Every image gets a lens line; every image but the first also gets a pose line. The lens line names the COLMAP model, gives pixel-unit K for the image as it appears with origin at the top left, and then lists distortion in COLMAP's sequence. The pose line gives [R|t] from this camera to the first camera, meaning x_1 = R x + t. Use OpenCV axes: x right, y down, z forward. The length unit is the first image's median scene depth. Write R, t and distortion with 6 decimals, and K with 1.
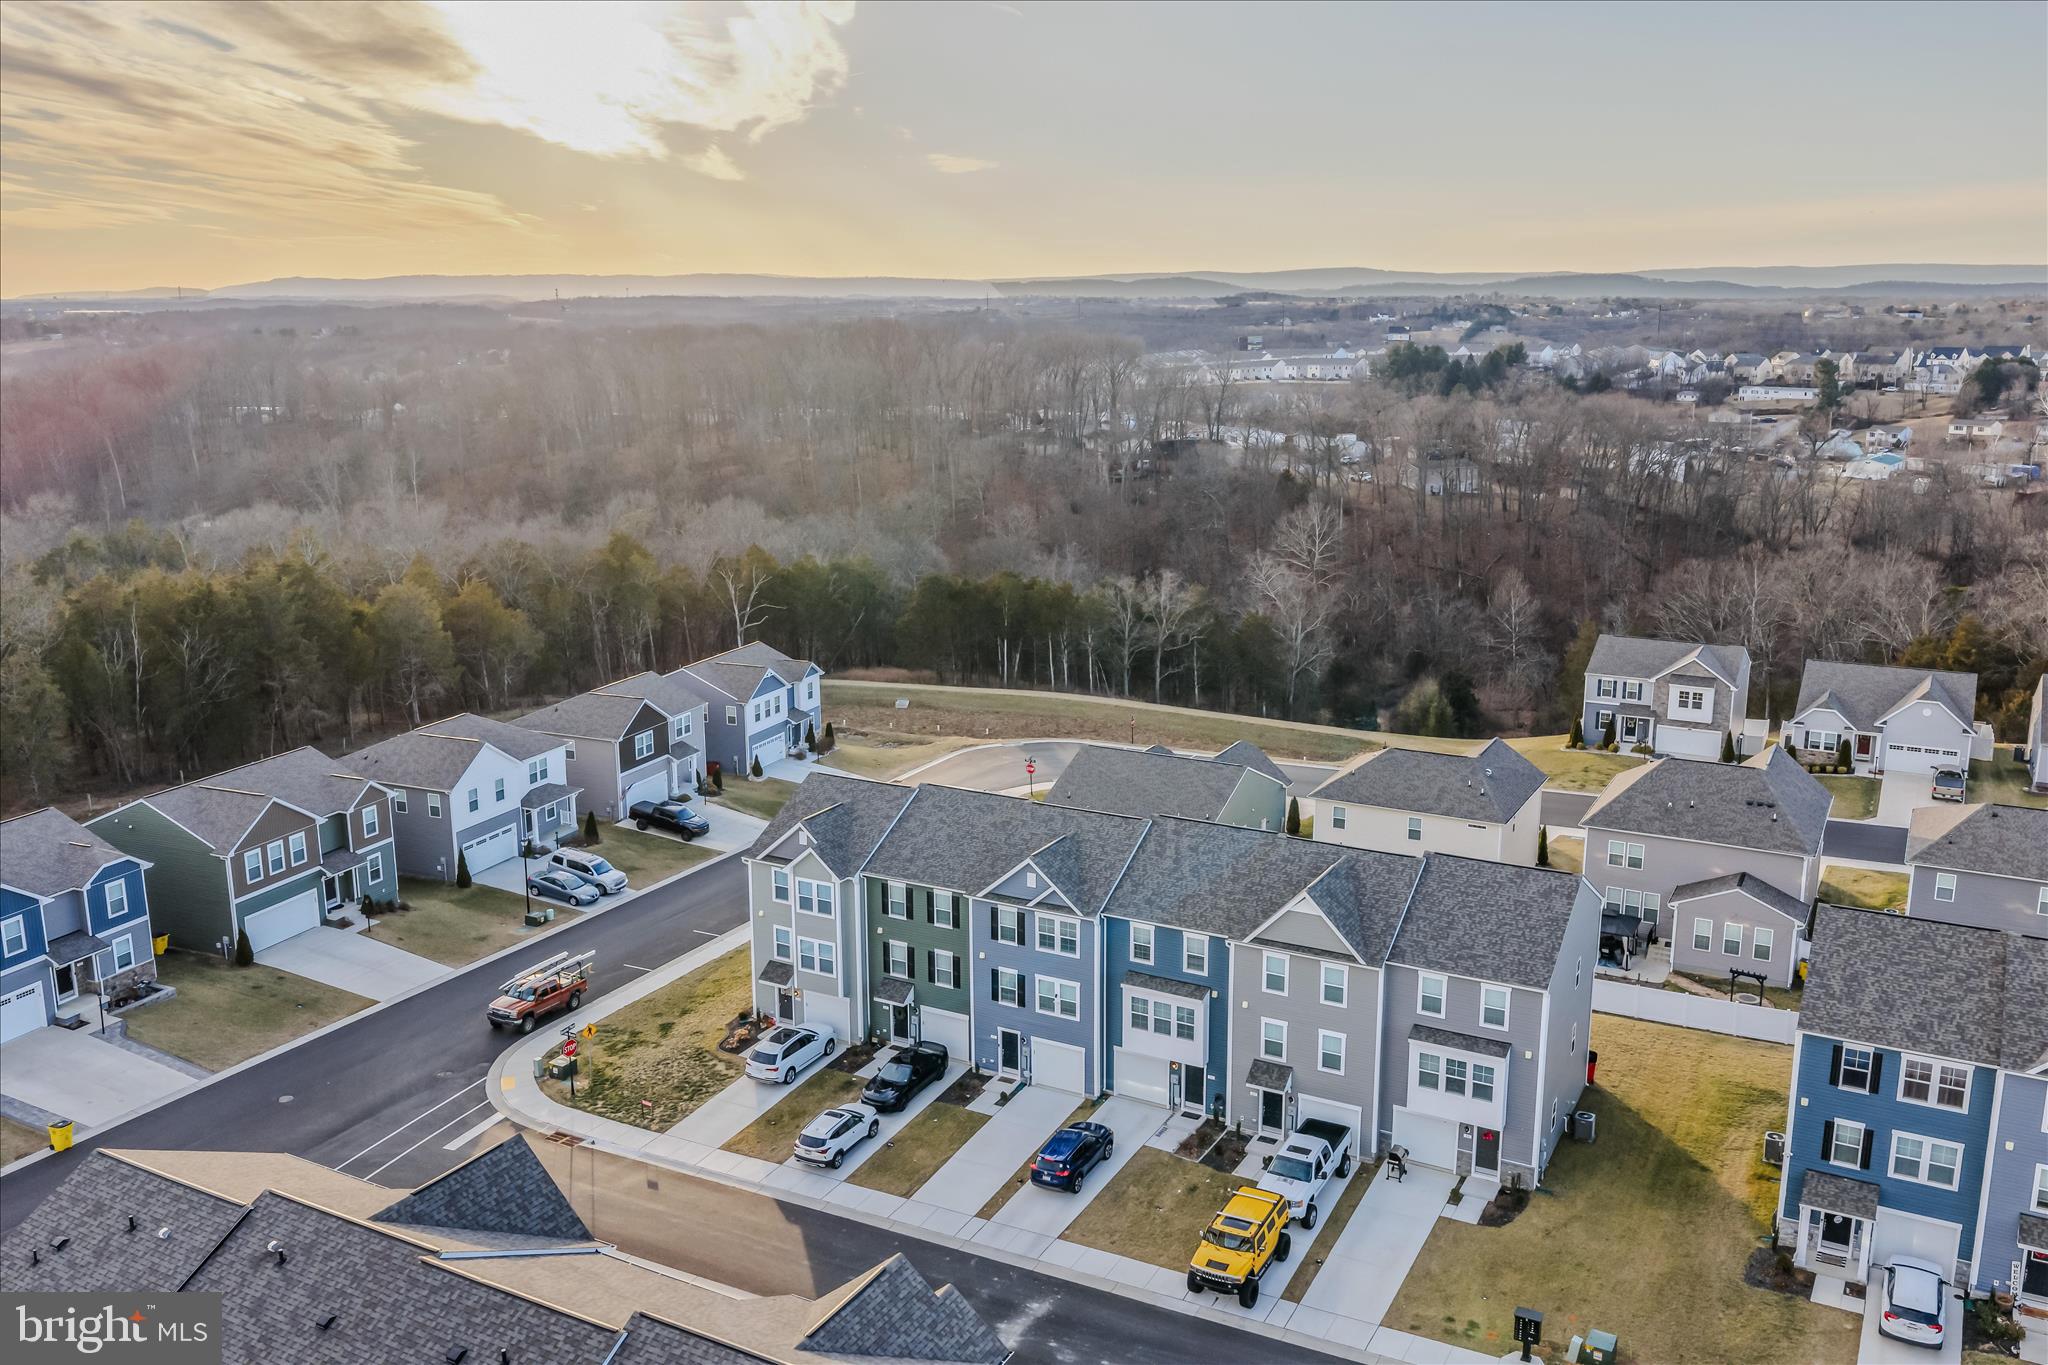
lens RADIAL K [[1682.6, 0, 1024.0], [0, 1682.6, 682.5], [0, 0, 1]] dist [0.036012, -0.076377]
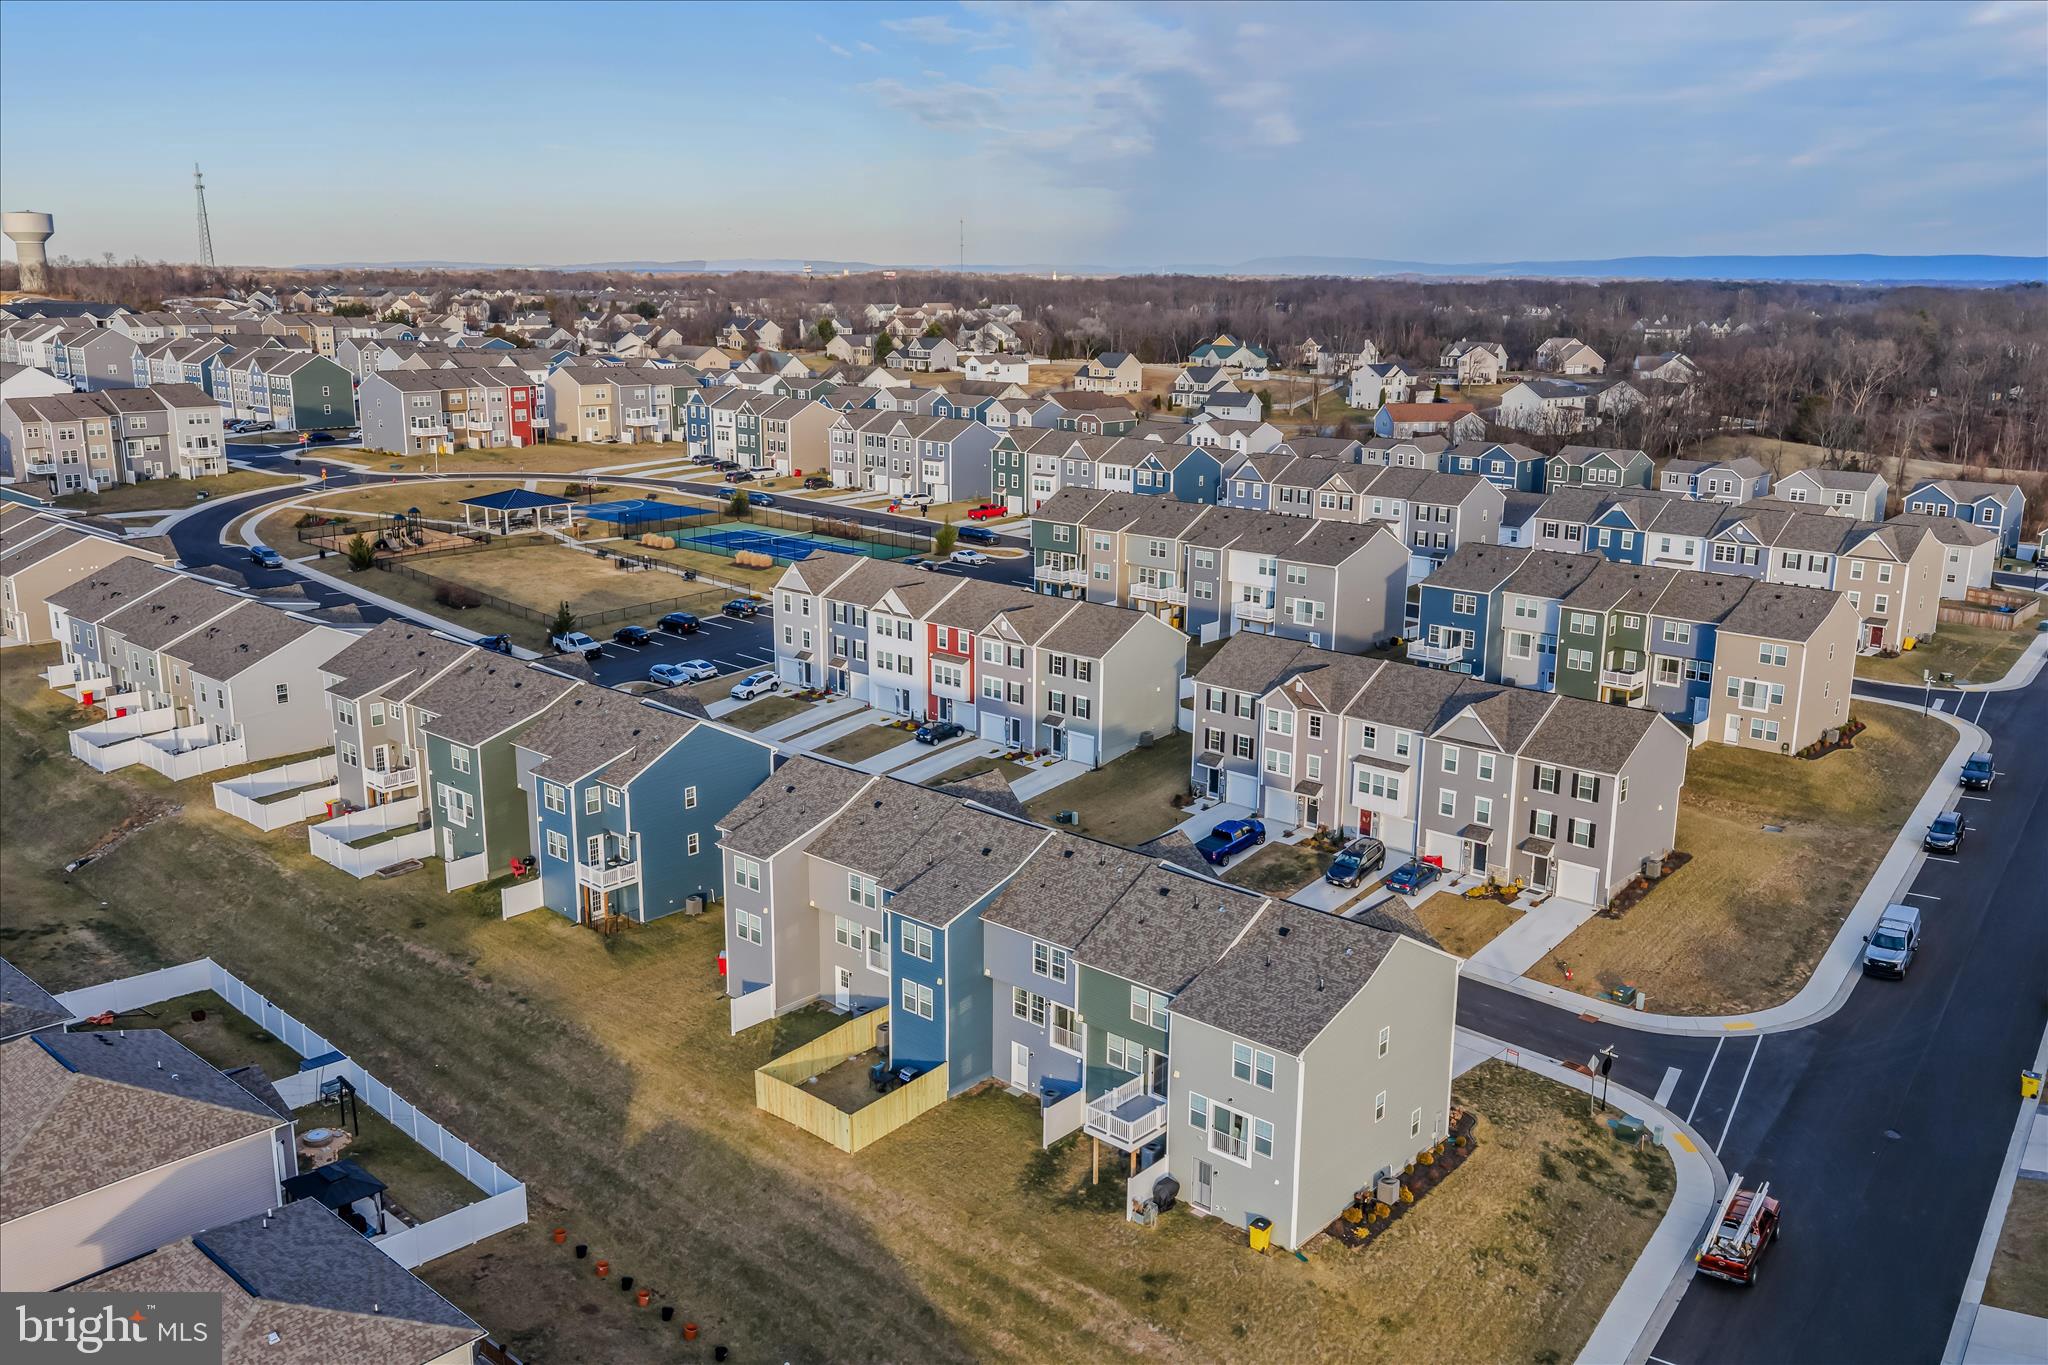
lens RADIAL K [[1682.6, 0, 1024.0], [0, 1682.6, 682.5], [0, 0, 1]] dist [0.036012, -0.076377]
pose [[-0.973058, -0.054678, 0.223982, -0.140456], [0.050063, 0.898185, 0.436758, -0.474836], [-0.225058, 0.436204, -0.871249, 1.901415]]
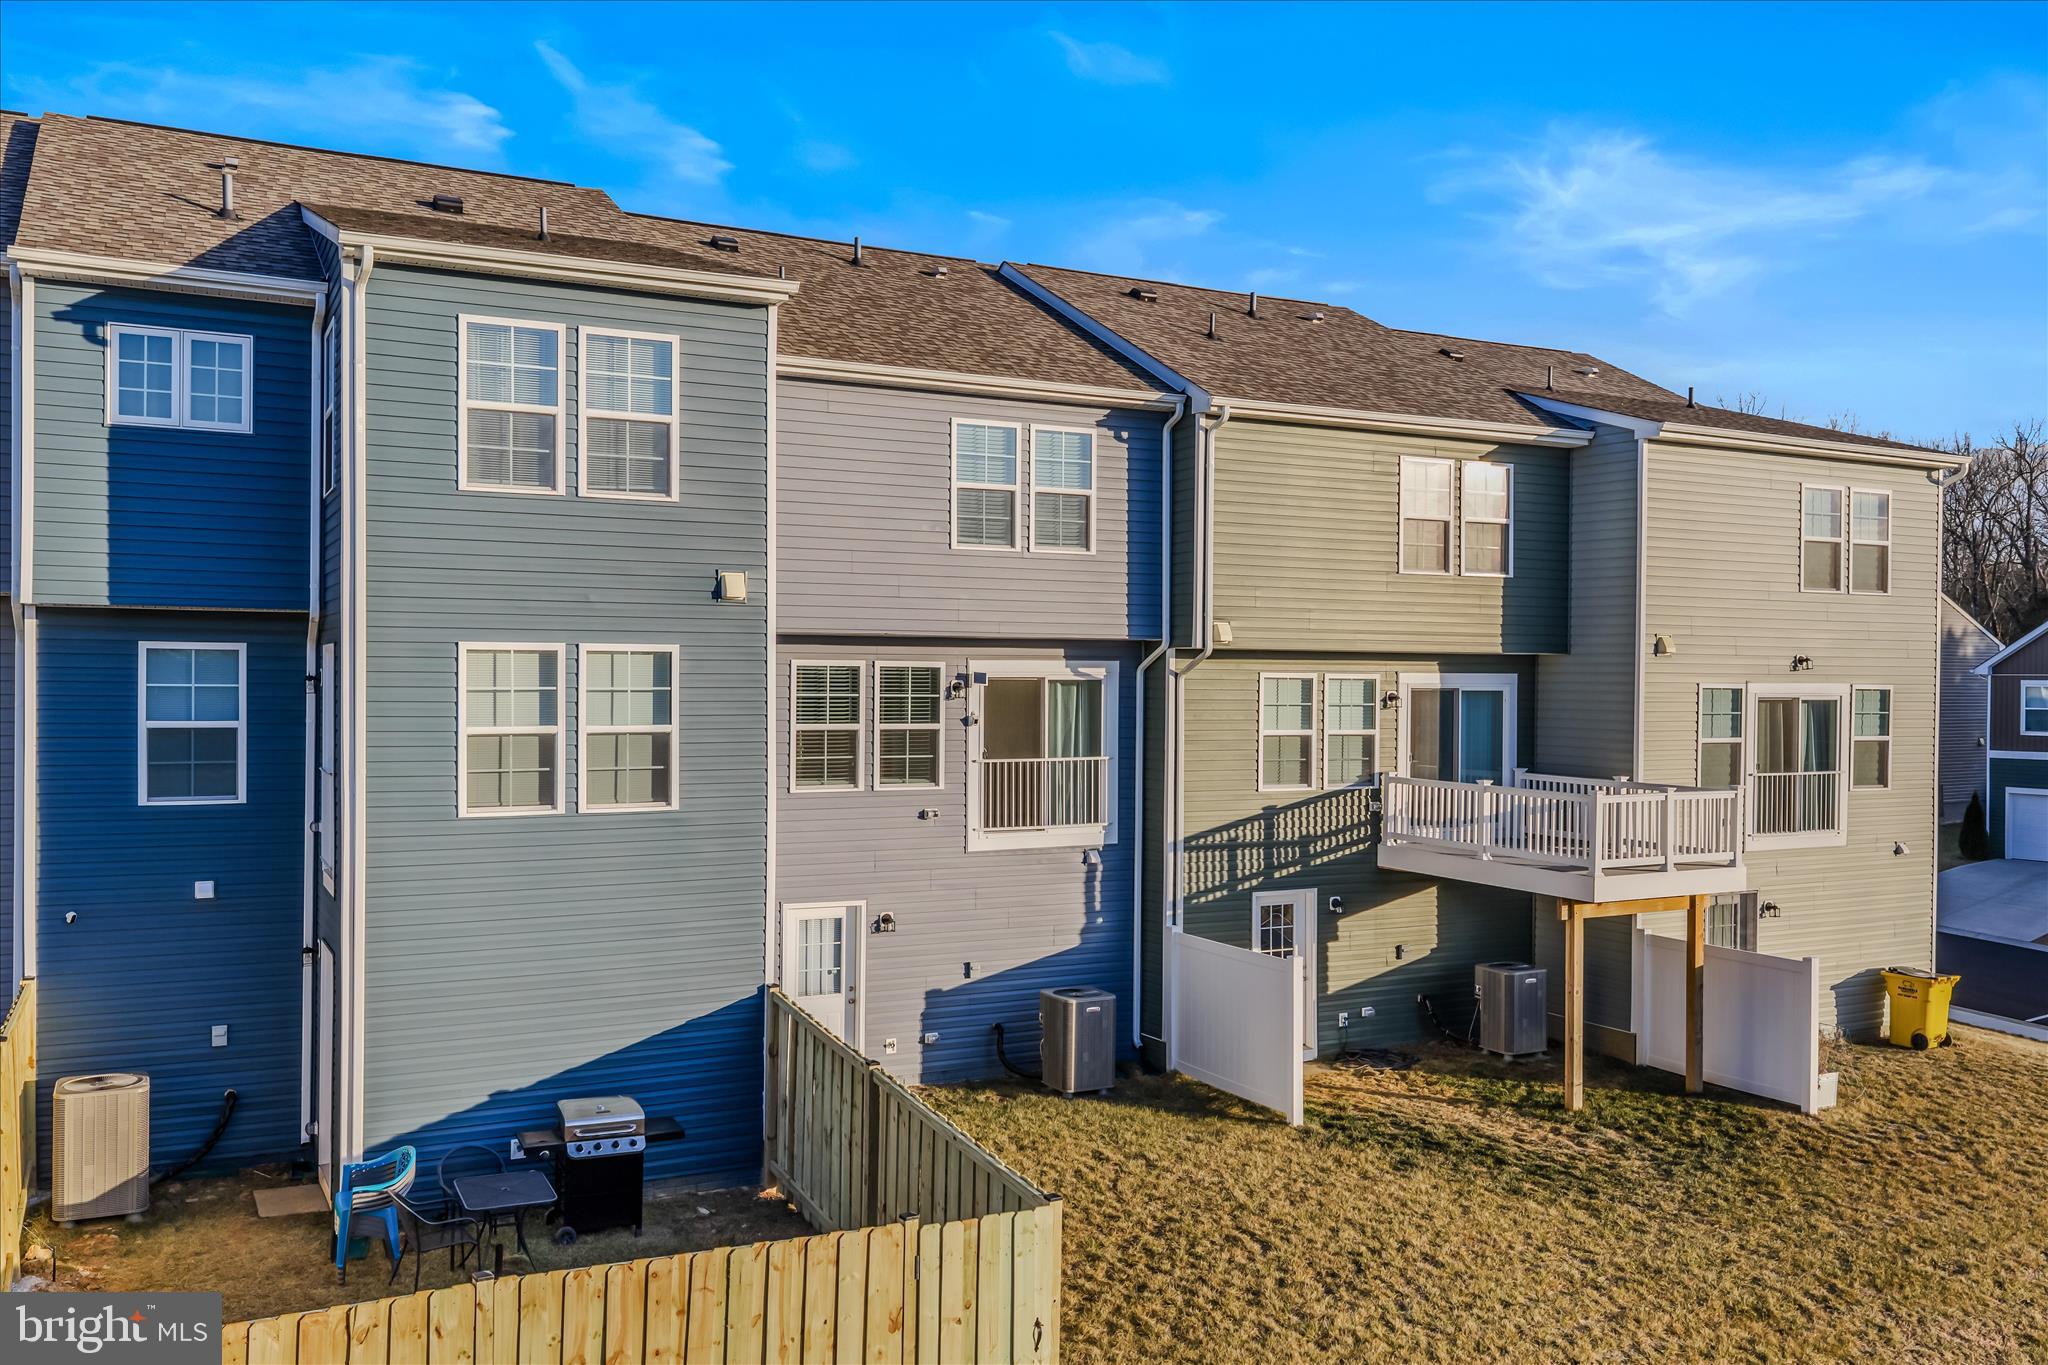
lens RADIAL K [[1697.7, 0, 1030.6], [0, 1697.7, 691.9], [0, 0, 1]] dist [0.031661, -0.058218]
pose [[-0.547987, 0.008153, -0.836447, 0.286901], [-0.190695, 0.972404, 0.134410, 0.109186], [0.814460, 0.233161, -0.531310, 1.248425]]
